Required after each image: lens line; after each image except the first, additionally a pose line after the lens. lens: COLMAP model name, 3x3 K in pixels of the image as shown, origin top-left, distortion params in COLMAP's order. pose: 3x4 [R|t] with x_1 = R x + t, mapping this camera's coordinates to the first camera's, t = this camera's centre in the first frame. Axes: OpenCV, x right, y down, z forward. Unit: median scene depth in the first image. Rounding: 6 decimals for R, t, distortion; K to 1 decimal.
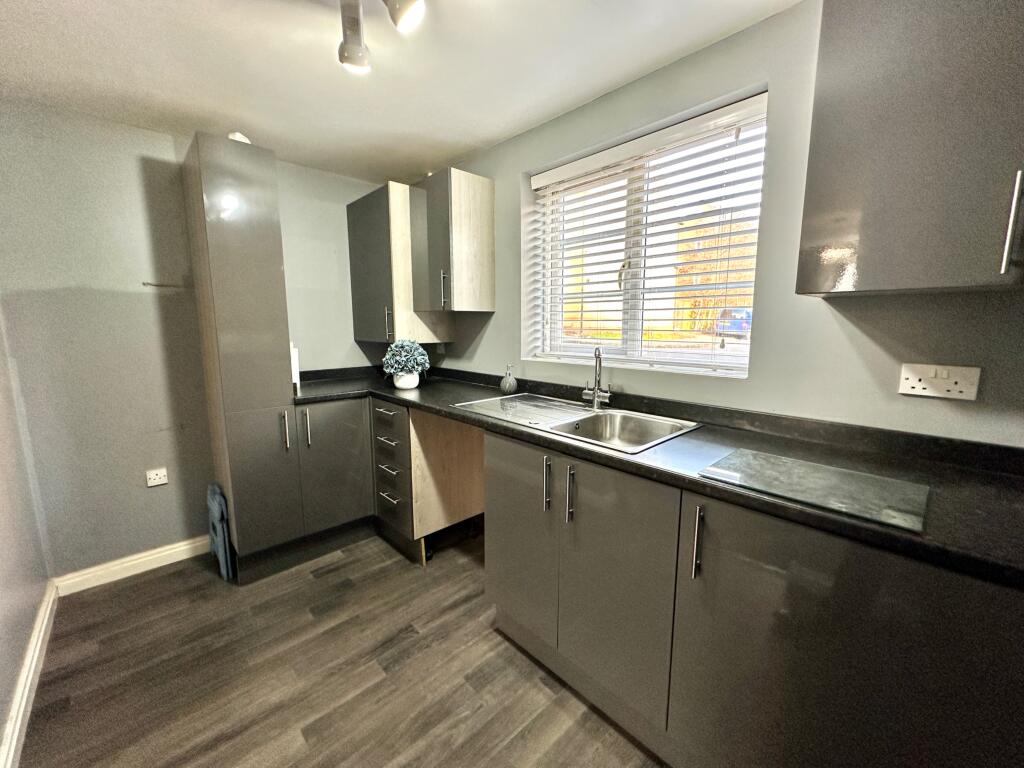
lens RADIAL K [[413.2, 0, 512.0], [0, 413.2, 384.0], [0, 0, 1]] dist [-0.000540, 0.000007]
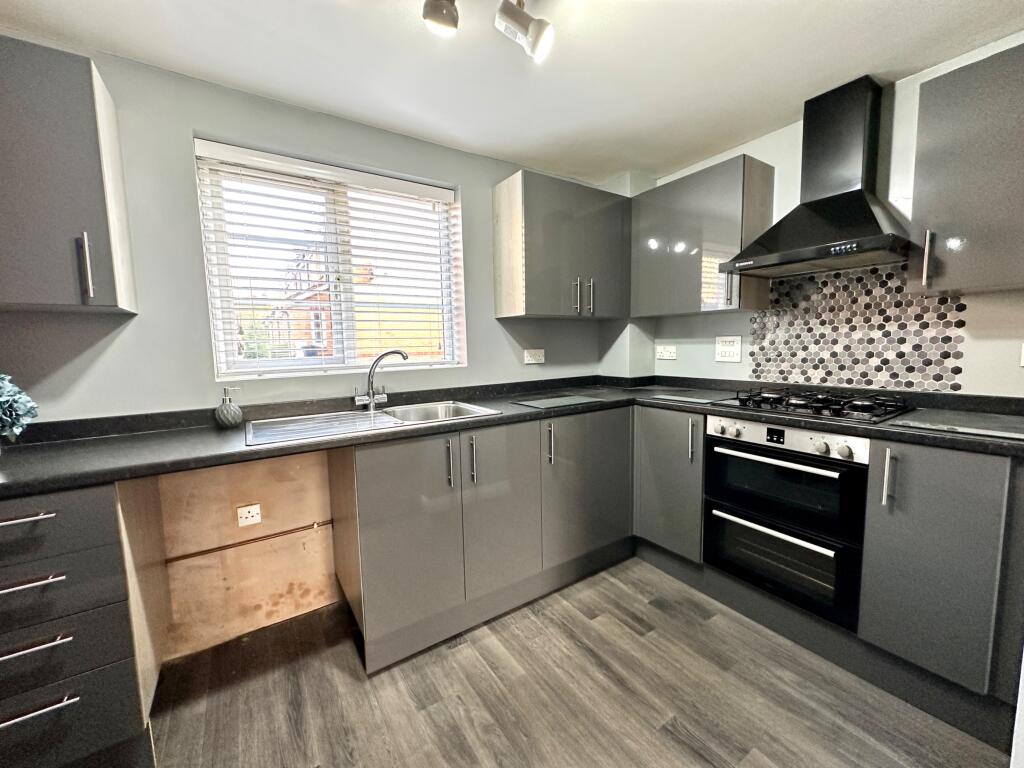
lens RADIAL K [[413.2, 0, 512.0], [0, 413.2, 384.0], [0, 0, 1]] dist [-0.000540, 0.000007]
pose [[0.163437, -0.104462, 0.981008, -0.941115], [0.165900, 0.983128, 0.077049, -0.039885], [-0.972505, 0.150156, 0.178009, 0.548889]]
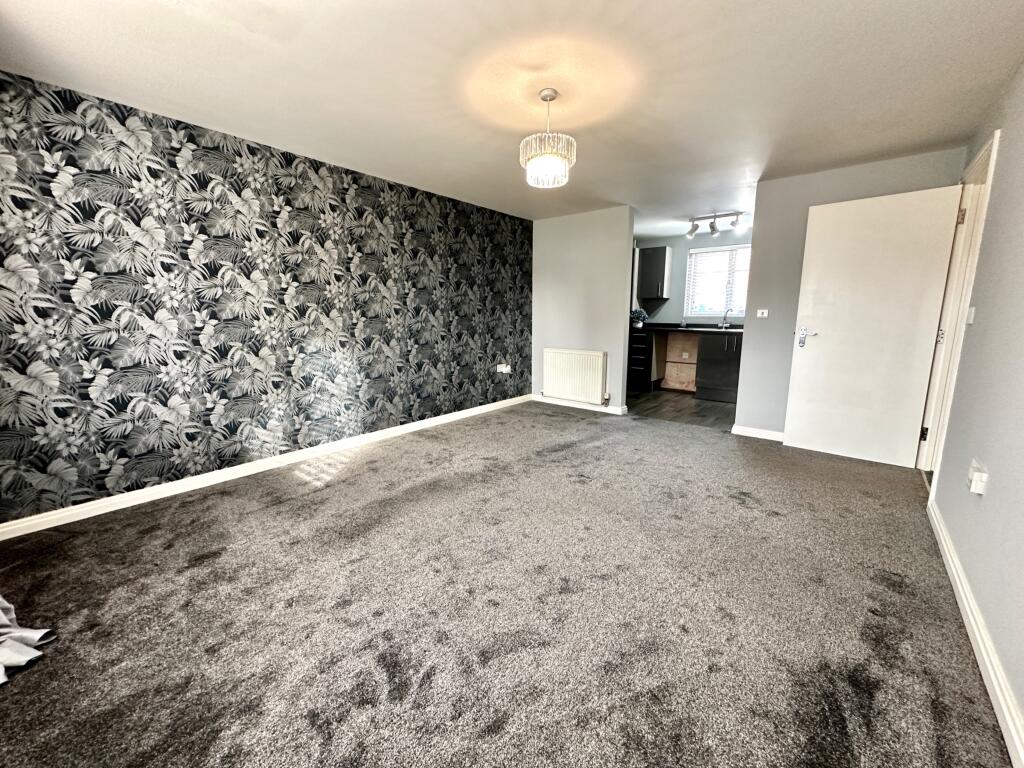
lens RADIAL K [[413.2, 0, 512.0], [0, 413.2, 384.0], [0, 0, 1]] dist [-0.000540, 0.000007]
pose [[0.991033, -0.023256, 0.131577, -2.210279], [0.019211, 0.999306, 0.031927, 0.419156], [-0.132229, -0.029113, 0.990792, -2.331782]]
